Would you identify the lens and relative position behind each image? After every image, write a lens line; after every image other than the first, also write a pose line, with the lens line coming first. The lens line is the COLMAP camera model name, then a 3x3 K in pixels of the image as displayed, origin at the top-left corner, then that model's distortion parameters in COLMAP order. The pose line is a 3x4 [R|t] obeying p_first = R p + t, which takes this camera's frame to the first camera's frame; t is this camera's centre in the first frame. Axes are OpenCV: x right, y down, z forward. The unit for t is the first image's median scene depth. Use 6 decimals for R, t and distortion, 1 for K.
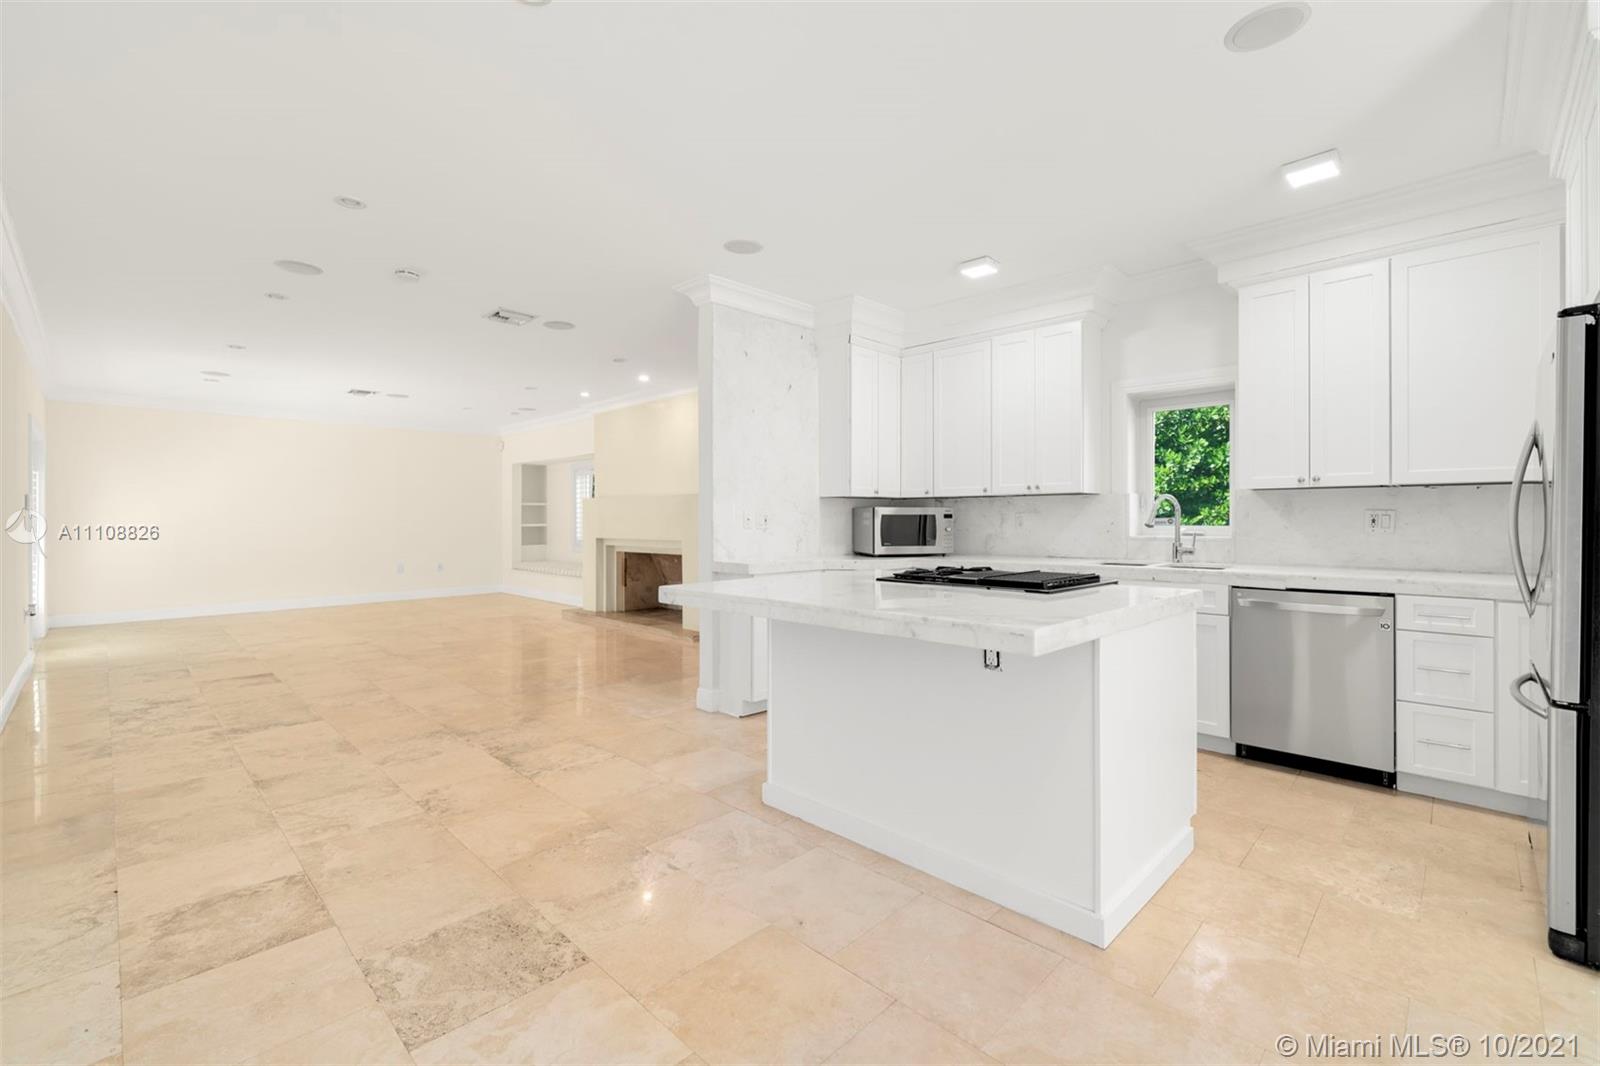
lens RADIAL K [[693.8, 0, 800.0], [0, 693.8, 533.0], [0, 0, 1]] dist [-0.000820, 0.000169]
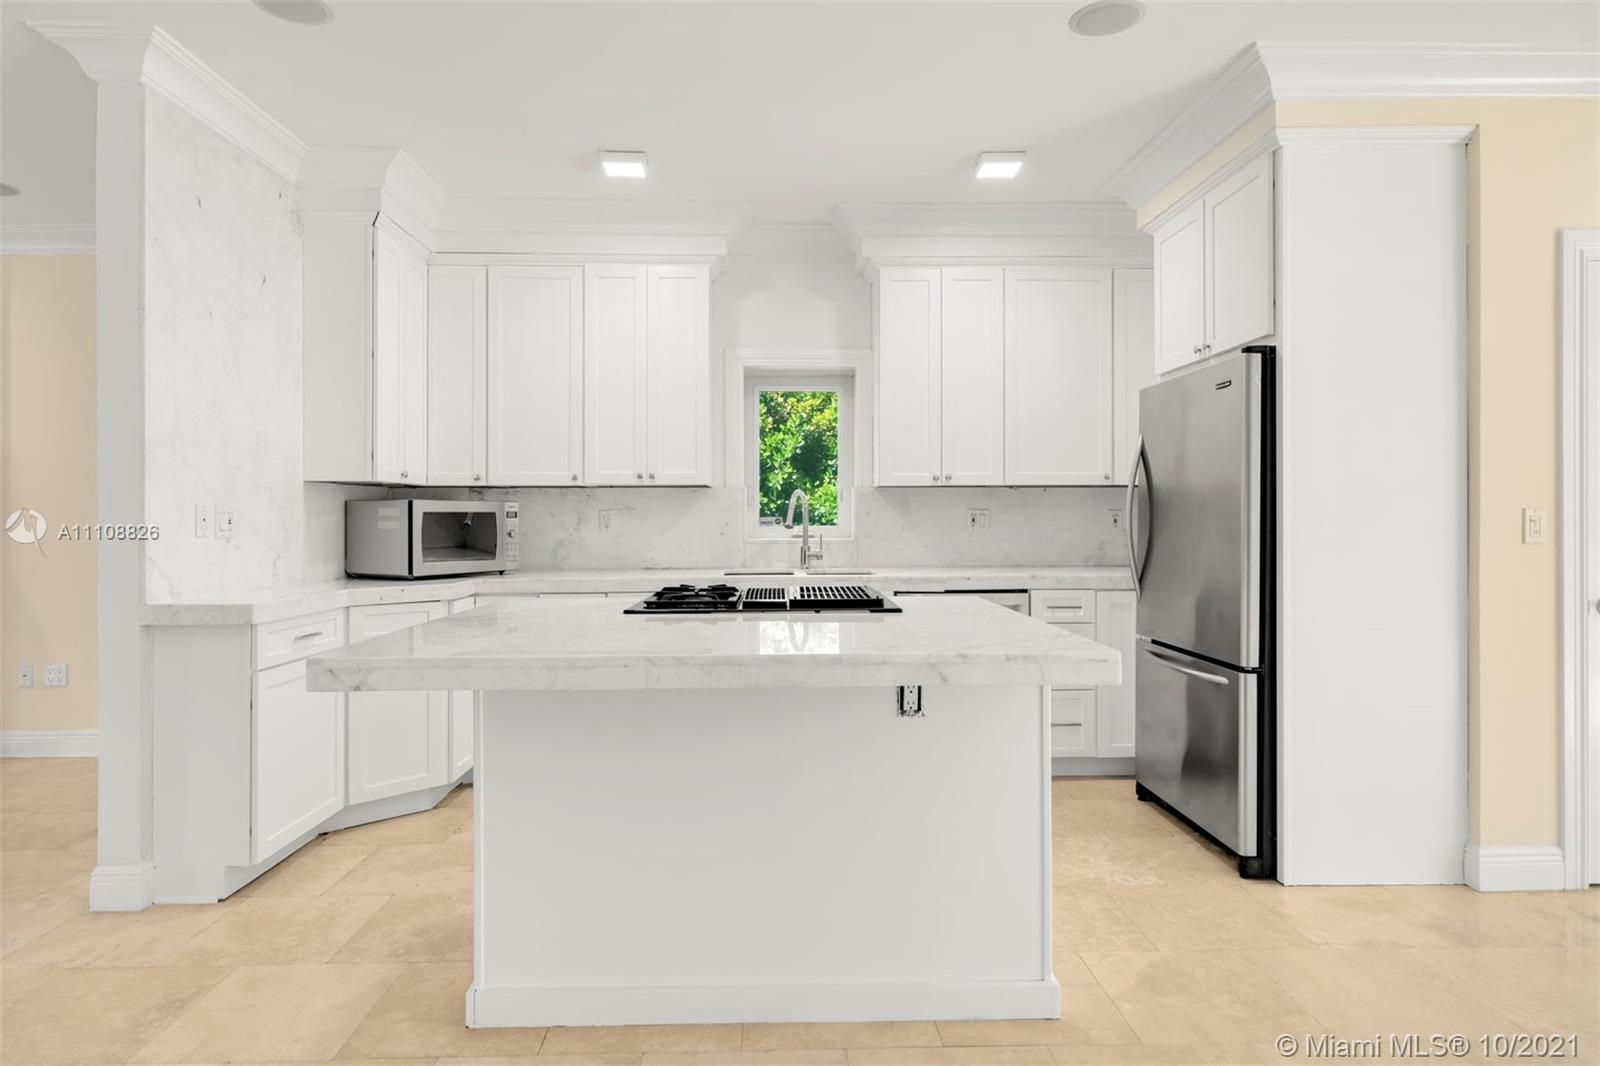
lens RADIAL K [[928.9, 0, 799.1], [0, 928.9, 530.8], [0, 0, 1]] dist [-0.001830, 0.000714]
pose [[0.688311, -0.010320, 0.725343, -0.277806], [0.015749, 0.999876, -0.000719, -0.003848], [-0.725245, 0.011918, 0.688388, 0.197050]]
